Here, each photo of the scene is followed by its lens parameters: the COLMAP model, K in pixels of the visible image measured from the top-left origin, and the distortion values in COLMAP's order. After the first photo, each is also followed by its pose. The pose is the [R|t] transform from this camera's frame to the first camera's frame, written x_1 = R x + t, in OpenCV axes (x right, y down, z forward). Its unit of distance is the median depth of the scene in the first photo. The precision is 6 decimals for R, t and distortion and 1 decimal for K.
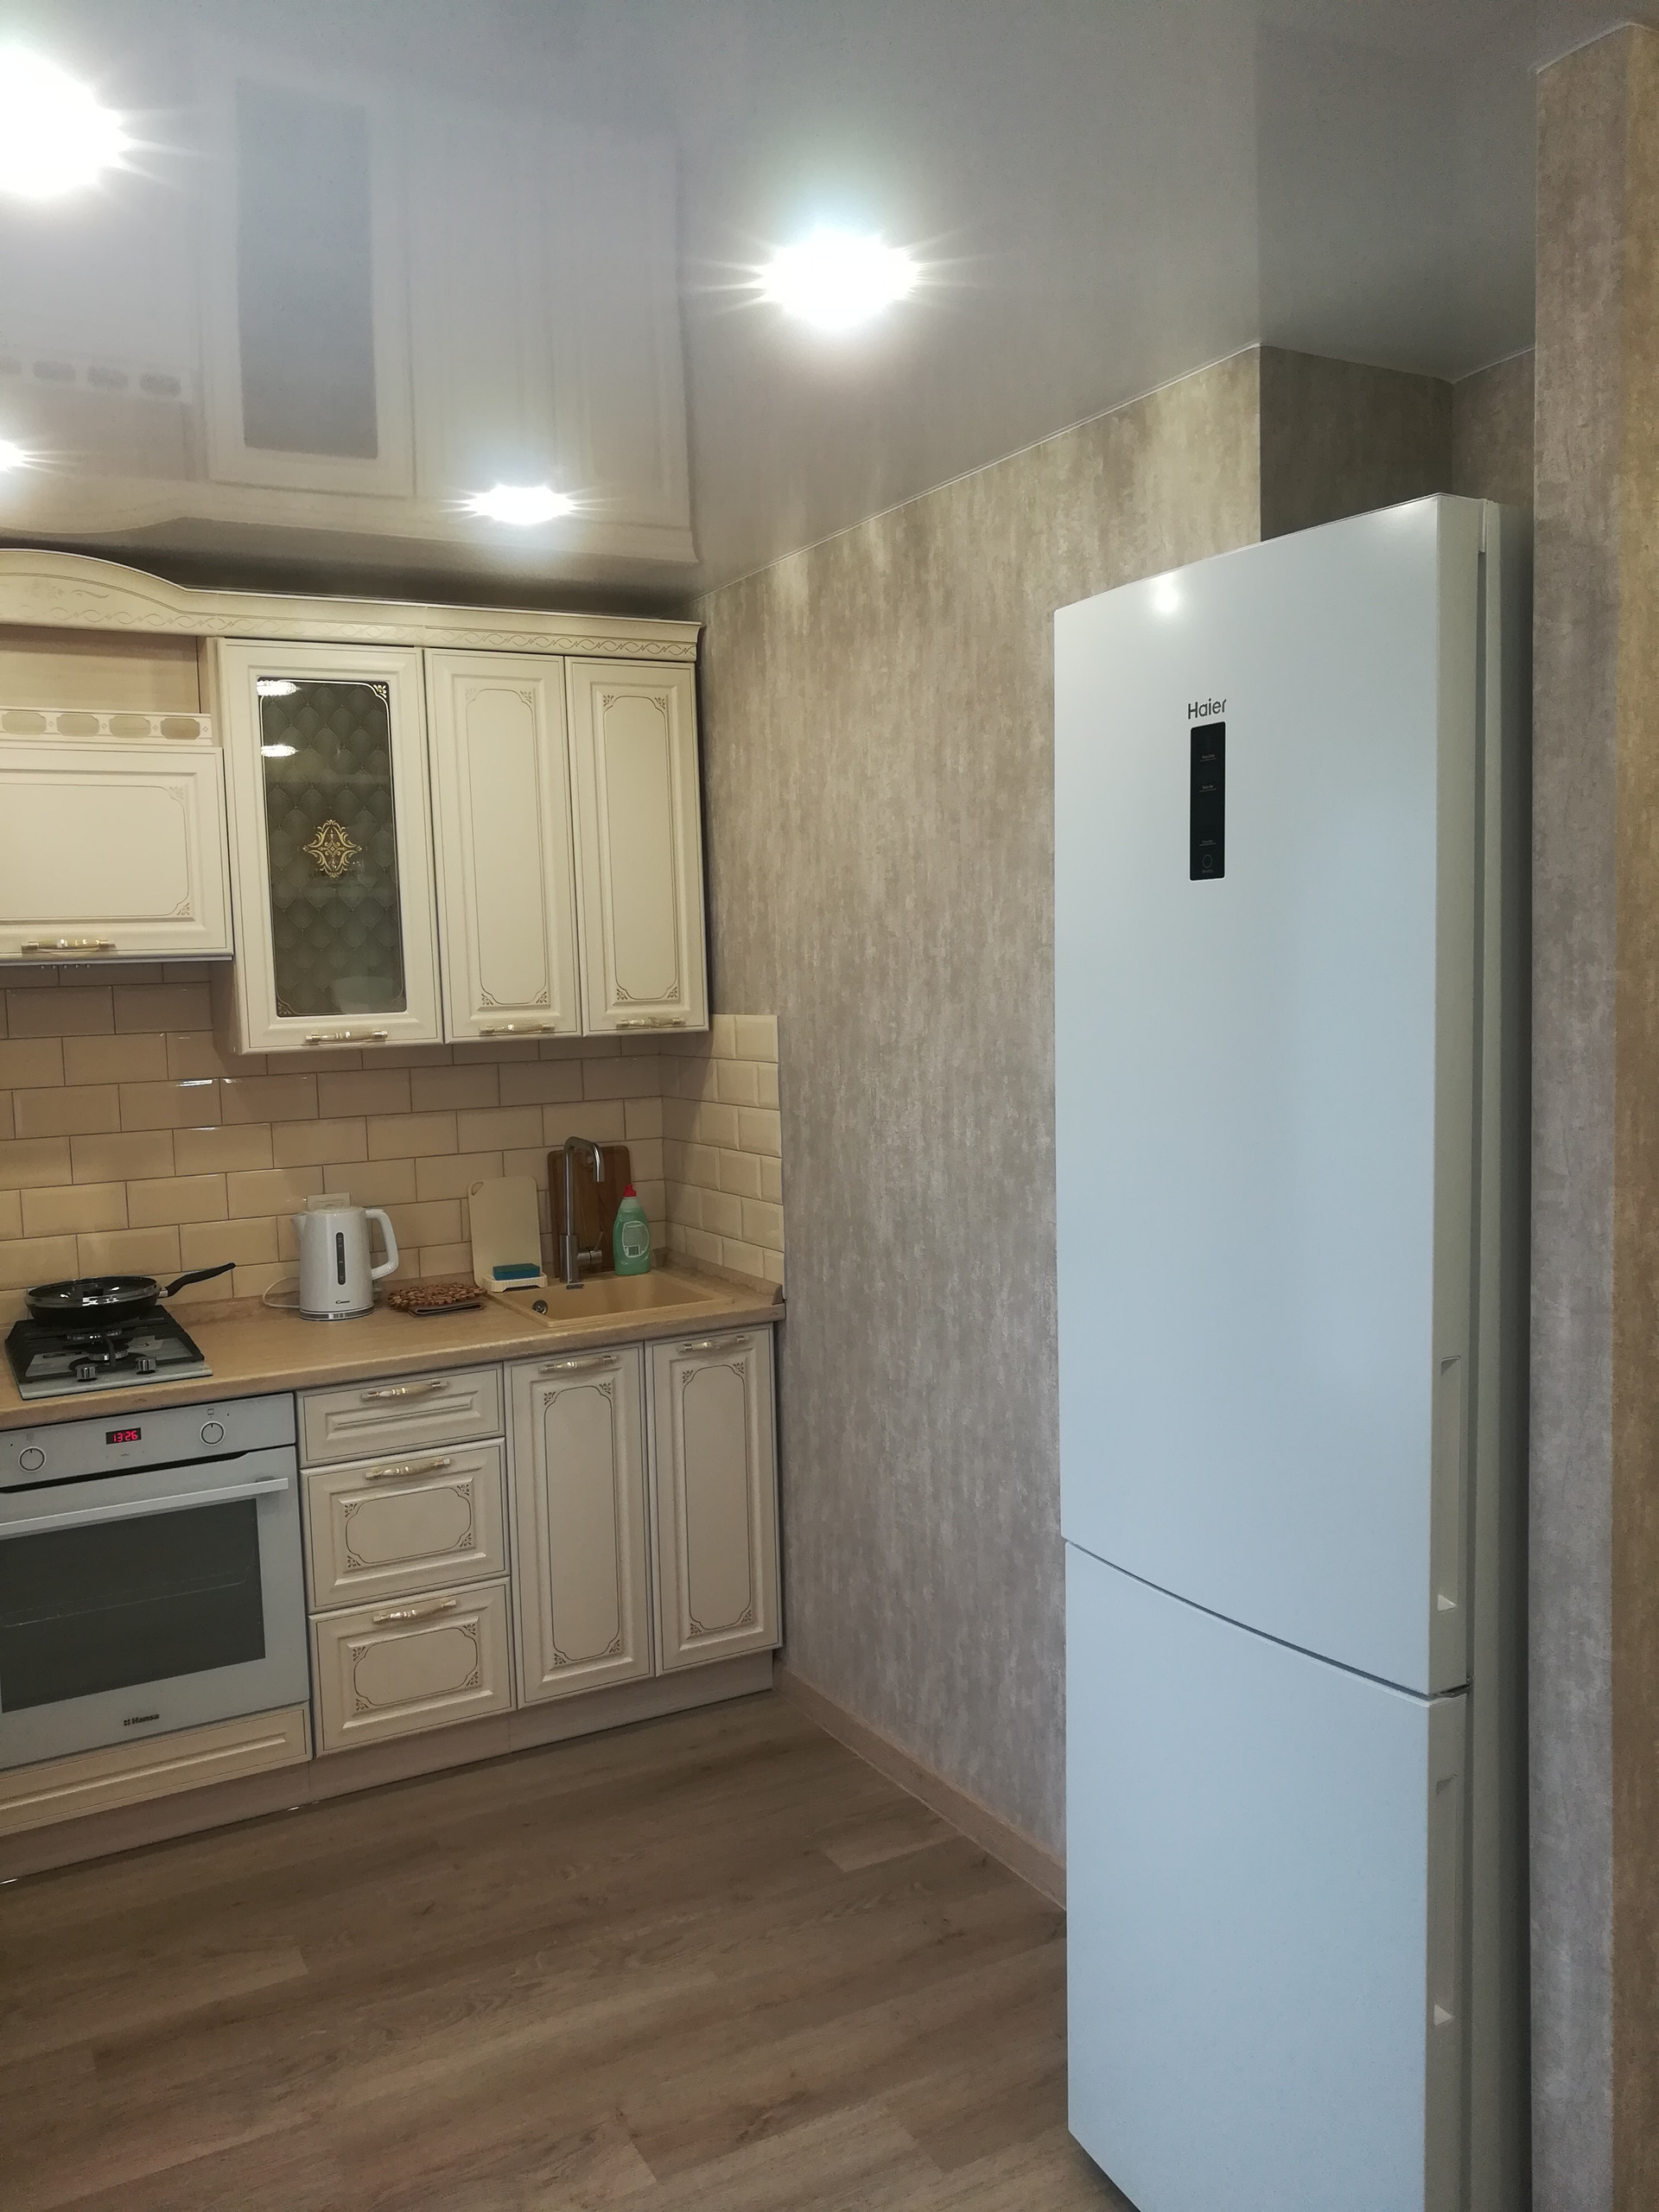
lens RADIAL K [[1748.9, 0, 829.5], [0, 1748.9, 1105.3], [0, 0, 1]] dist [-0.011423, 0.028606]
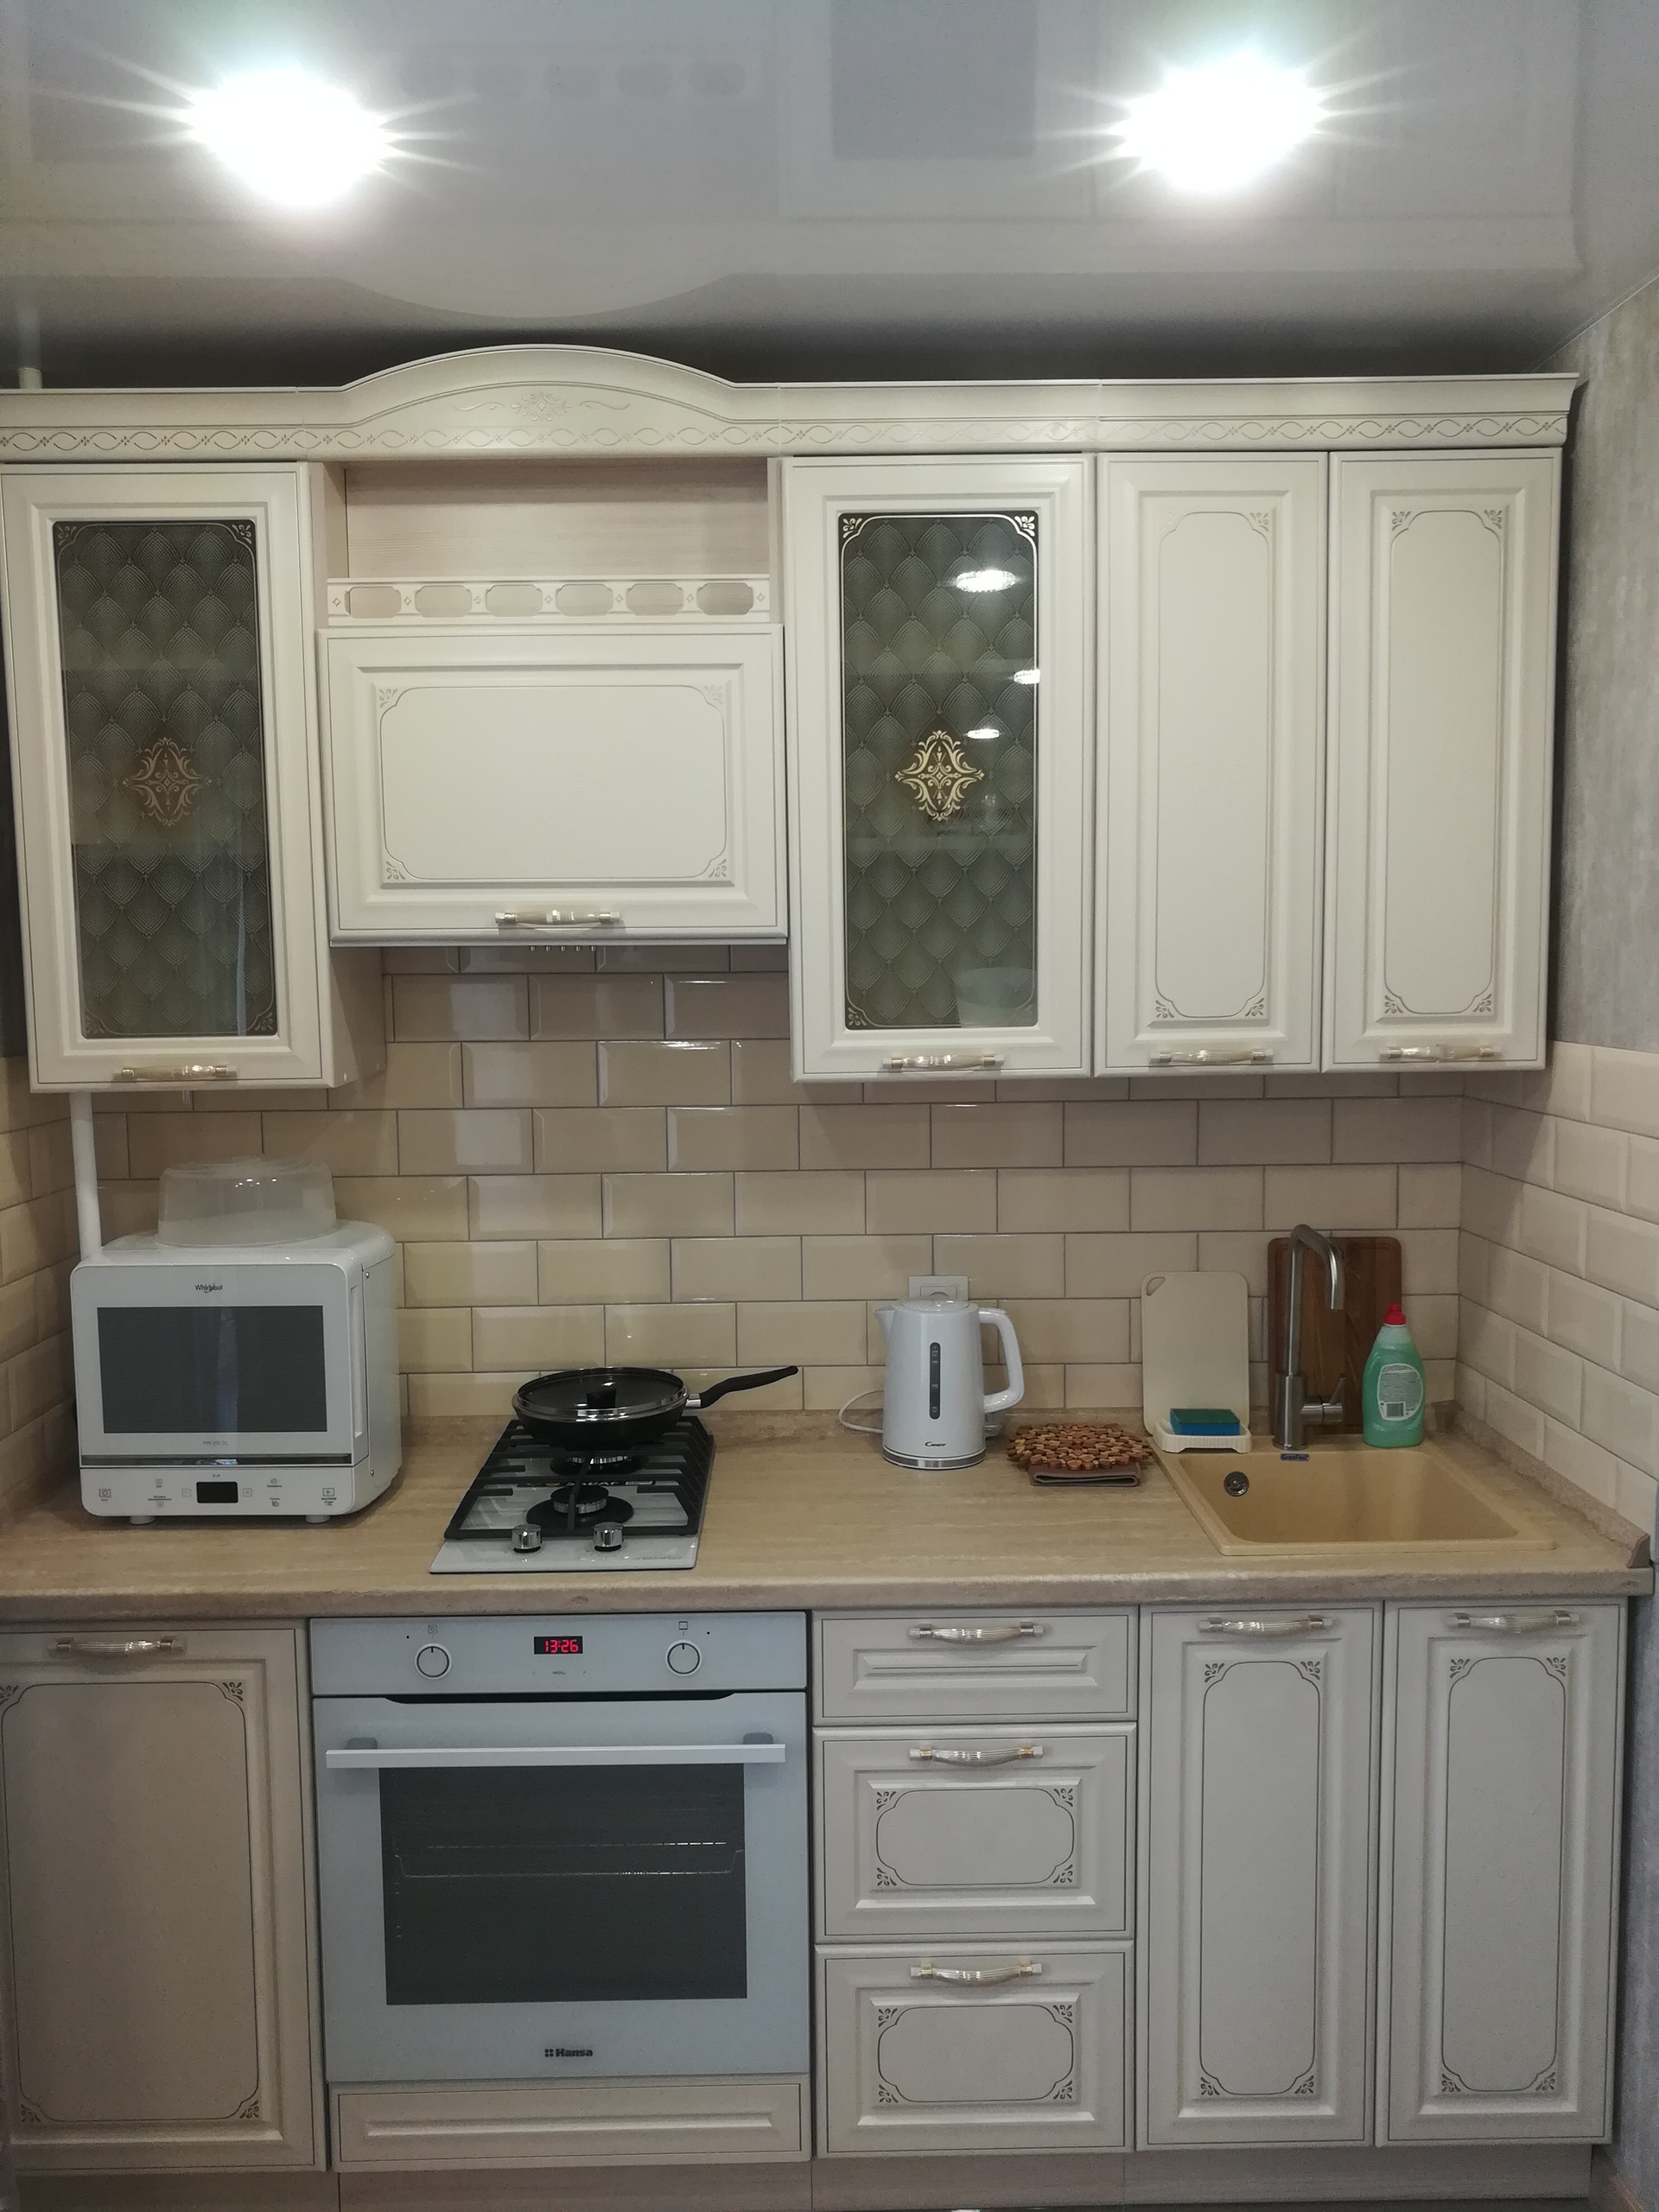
lens RADIAL K [[1748.9, 0, 811.3], [0, 1748.9, 1112.9], [0, 0, 1]] dist [-0.011423, 0.028606]
pose [[0.882575, 0.063472, -0.465868, -0.012922], [-0.050282, 0.997905, 0.040703, -0.044216], [0.467476, -0.012498, 0.883917, 0.398905]]
